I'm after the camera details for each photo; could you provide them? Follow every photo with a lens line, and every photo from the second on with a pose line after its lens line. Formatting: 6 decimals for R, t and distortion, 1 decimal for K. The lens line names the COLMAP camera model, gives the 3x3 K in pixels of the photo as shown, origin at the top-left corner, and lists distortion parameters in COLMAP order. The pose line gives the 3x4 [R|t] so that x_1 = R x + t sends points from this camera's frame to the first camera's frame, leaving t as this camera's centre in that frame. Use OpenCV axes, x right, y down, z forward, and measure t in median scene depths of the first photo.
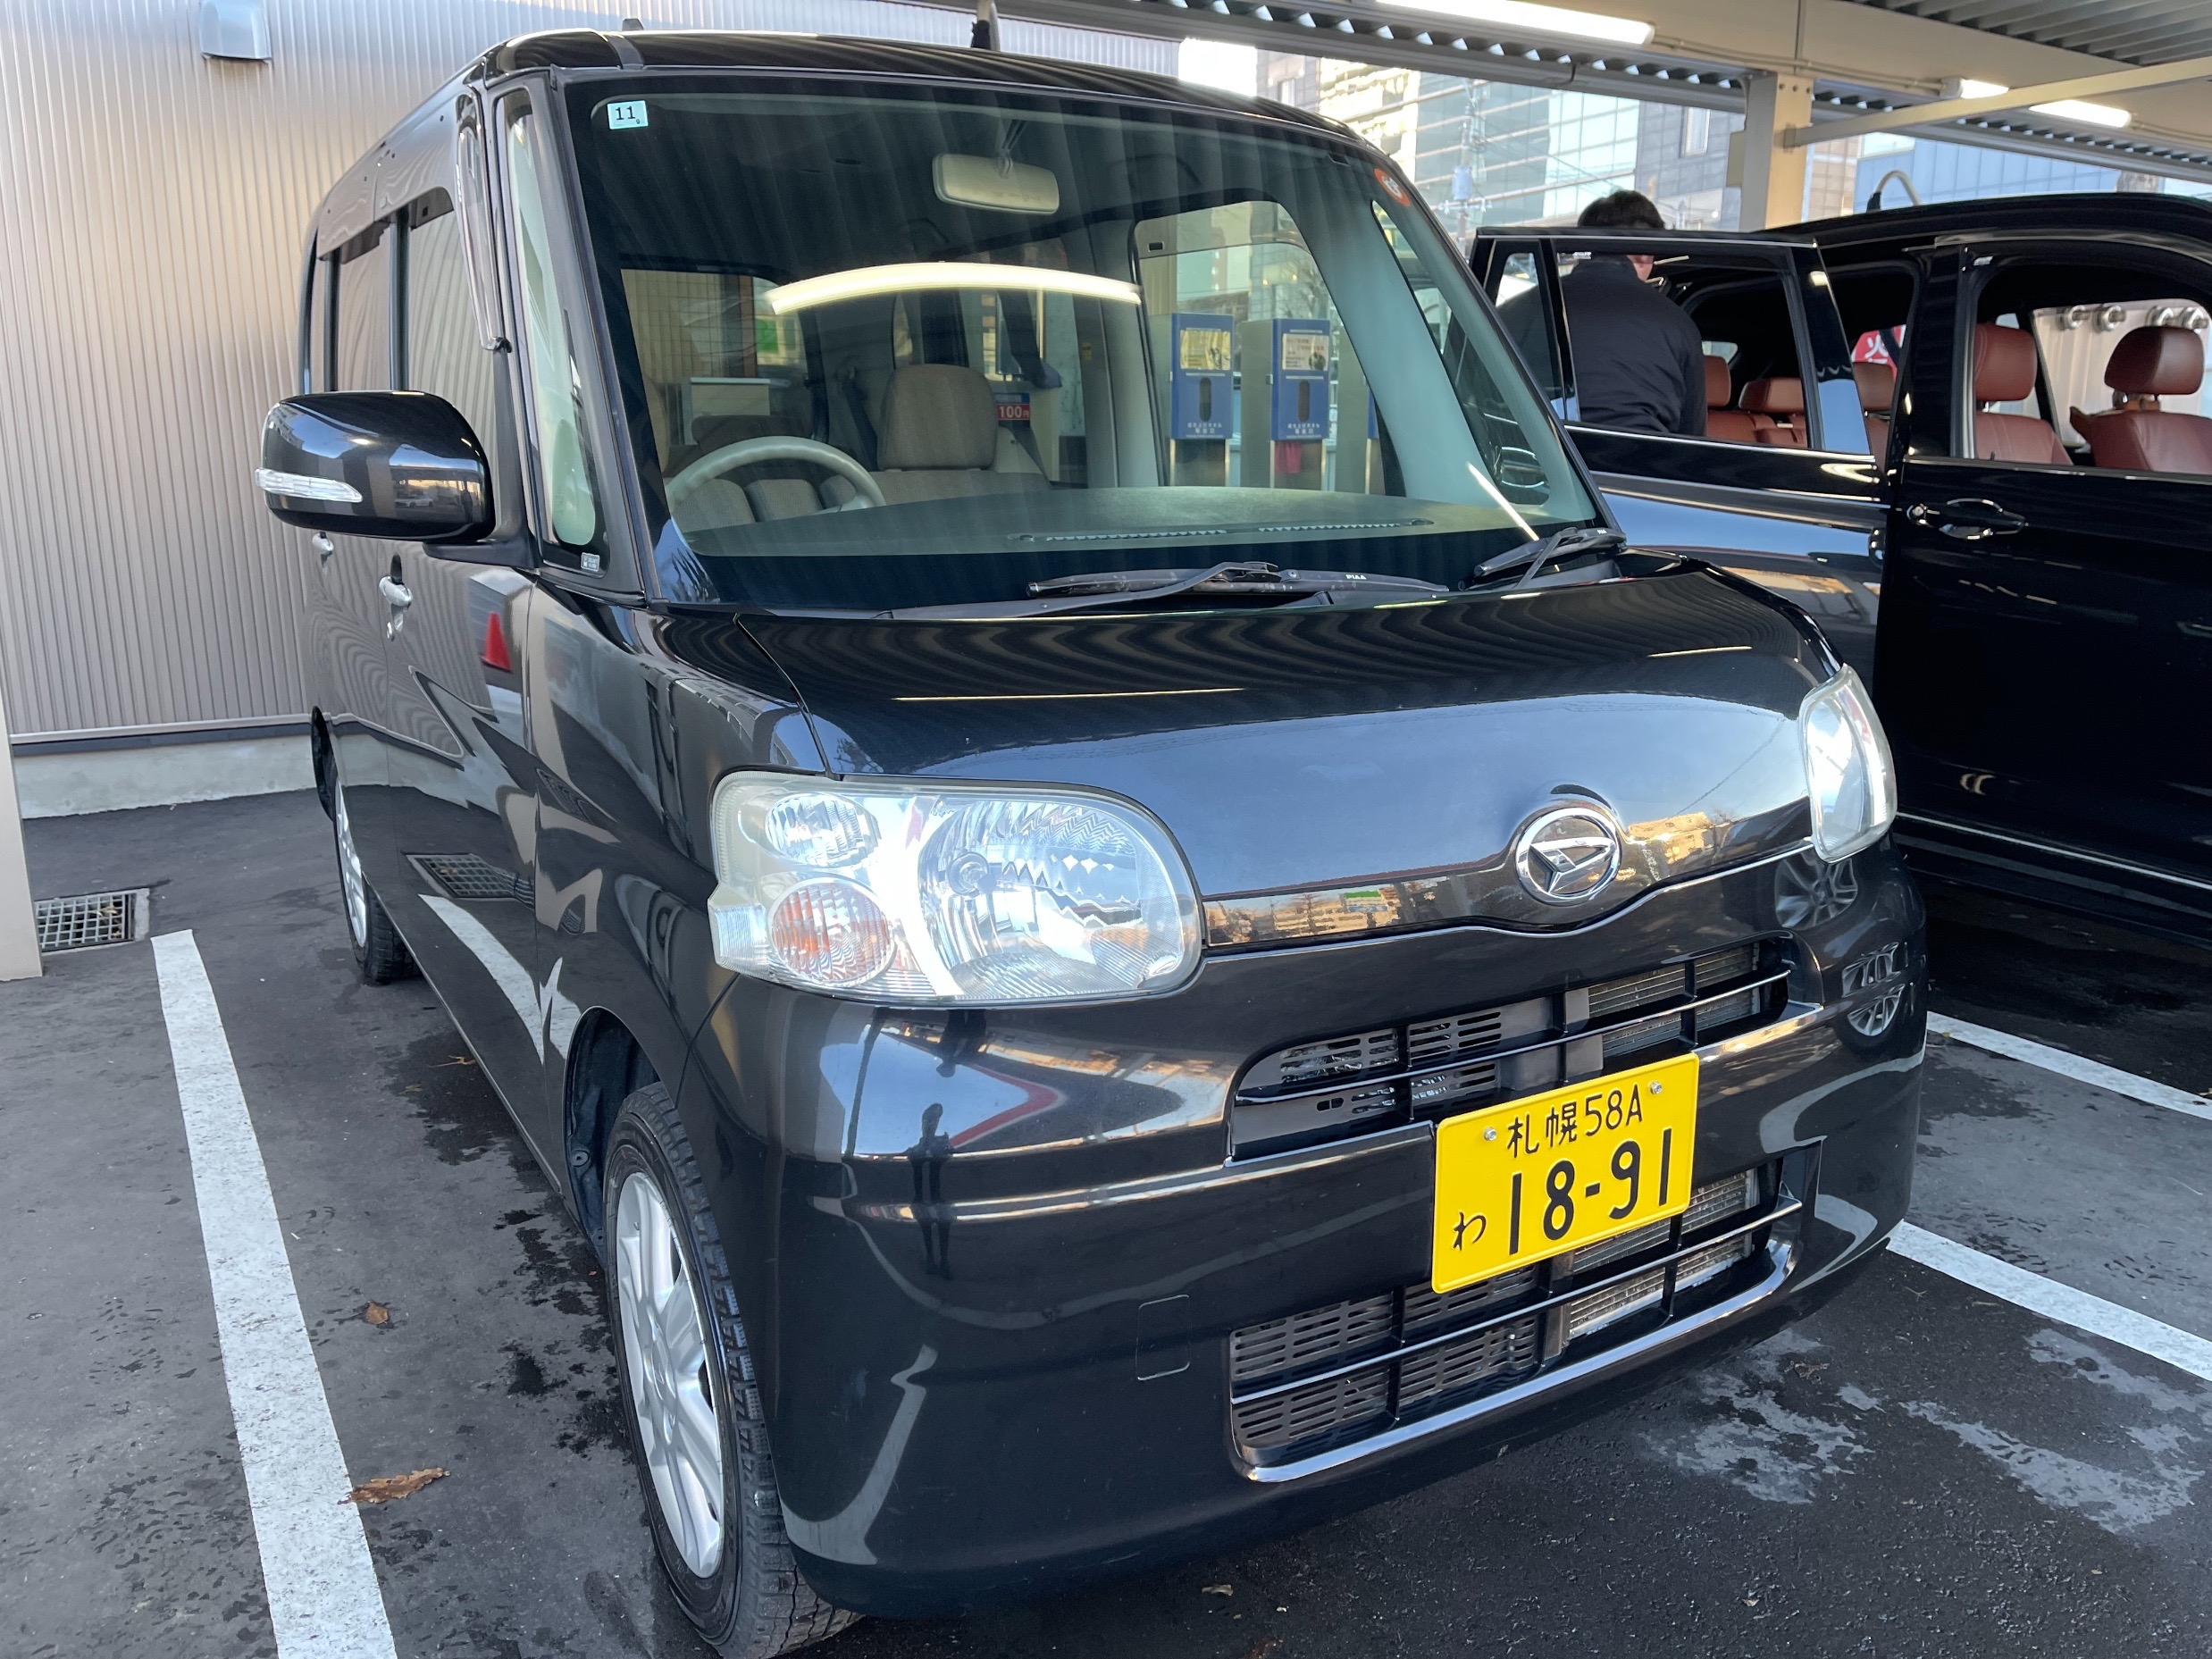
lens RADIAL K [[1700.1, 0, 1097.9], [0, 1700.1, 818.3], [0, 0, 1]] dist [0.004190, -0.001159]
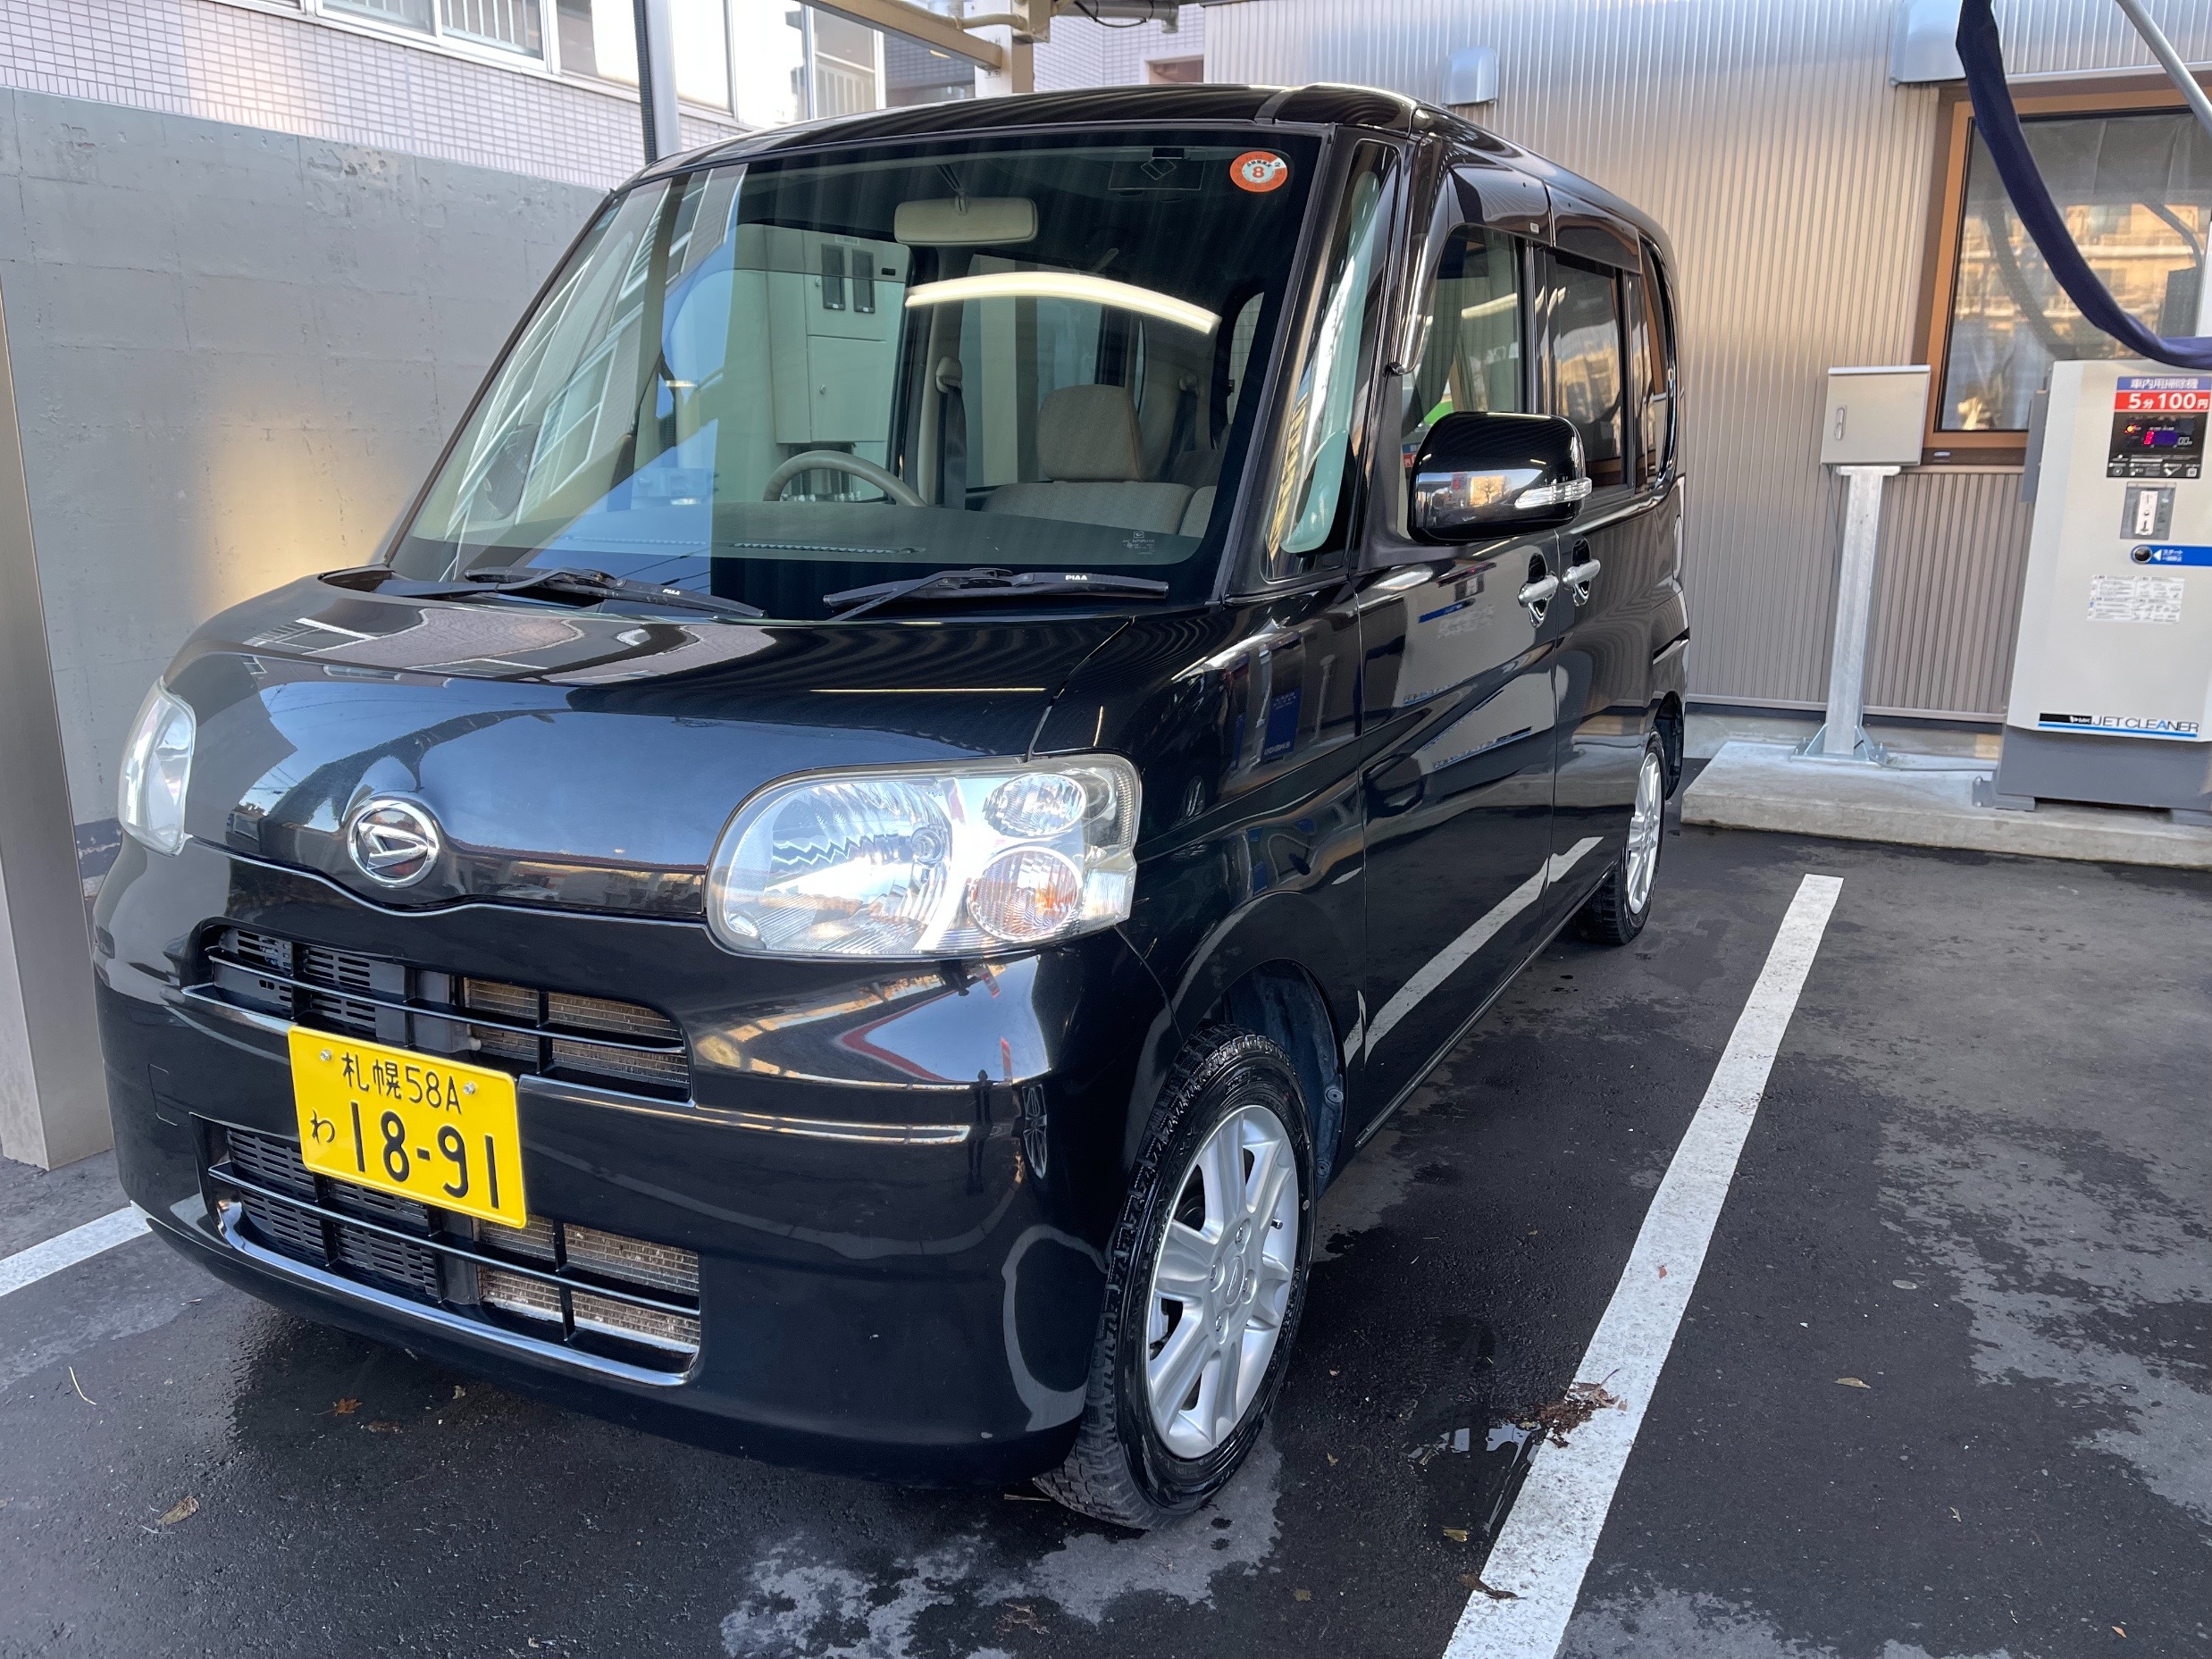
lens RADIAL K [[1700.1, 0, 1094.0], [0, 1700.1, 842.9], [0, 0, 1]] dist [0.004190, -0.001159]
pose [[0.523895, 0.198220, -0.828398, 1.366518], [-0.182121, 0.976123, 0.118391, -0.184224], [0.832085, 0.088844, 0.547486, 0.728060]]
